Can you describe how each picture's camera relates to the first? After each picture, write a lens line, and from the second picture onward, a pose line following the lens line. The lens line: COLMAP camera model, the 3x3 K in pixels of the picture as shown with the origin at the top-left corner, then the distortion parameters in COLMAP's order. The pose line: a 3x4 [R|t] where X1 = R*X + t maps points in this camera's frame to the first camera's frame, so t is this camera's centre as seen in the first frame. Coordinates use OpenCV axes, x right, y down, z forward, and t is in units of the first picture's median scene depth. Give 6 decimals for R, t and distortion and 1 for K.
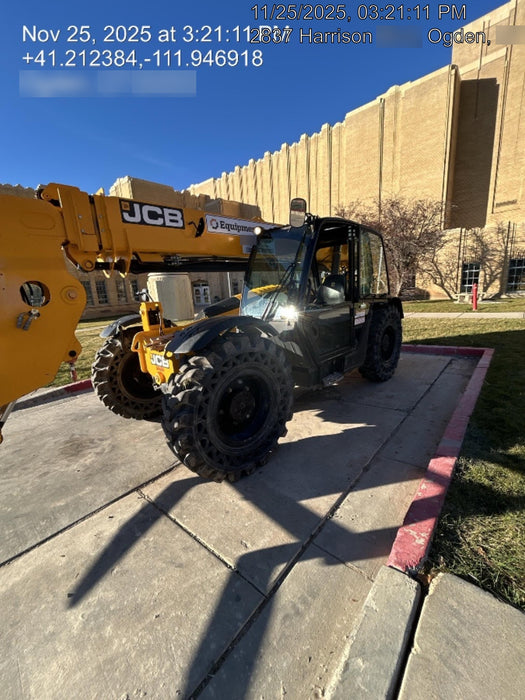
lens RADIAL K [[282.6, 0, 262.5], [0, 282.6, 350.0], [0, 0, 1]] dist [0.000060, -0.000029]
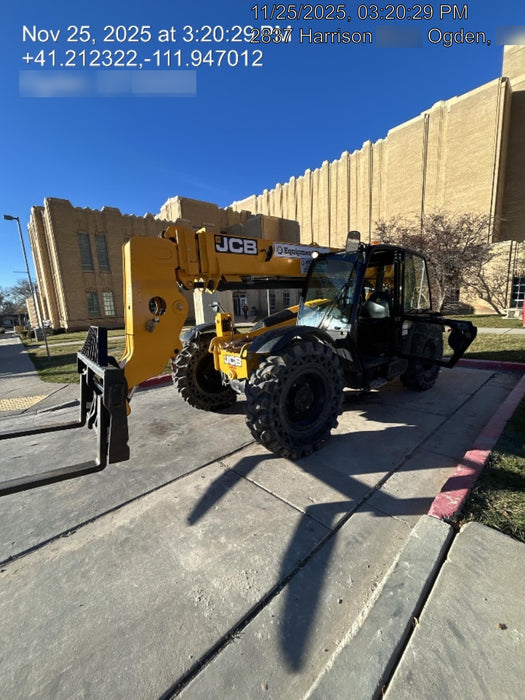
lens RADIAL K [[282.6, 0, 262.5], [0, 282.6, 350.0], [0, 0, 1]] dist [0.000060, -0.000029]
pose [[0.992993, 0.033213, -0.113408, -0.090251], [-0.037432, 0.998676, -0.035283, 0.028454], [0.112086, 0.039281, 0.992922, -0.194901]]
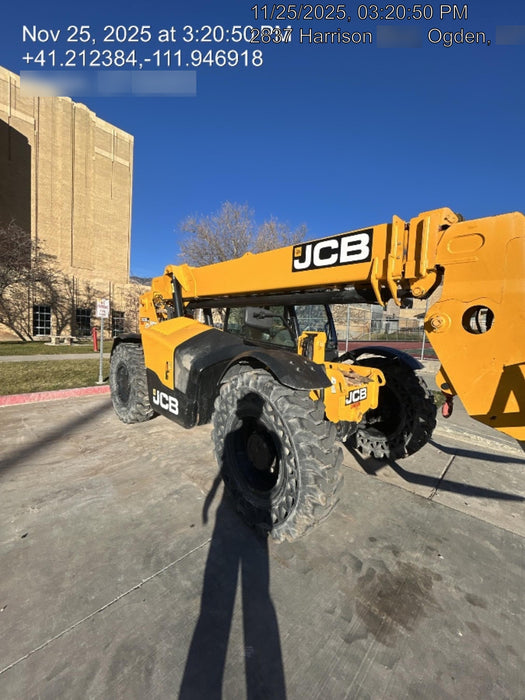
lens RADIAL K [[282.6, 0, 262.5], [0, 282.6, 350.0], [0, 0, 1]] dist [0.000060, -0.000029]
pose [[0.028147, -0.001973, 0.999602, -1.209345], [0.157404, 0.987531, -0.002483, -0.143808], [-0.987133, 0.157411, 0.028107, 1.170720]]
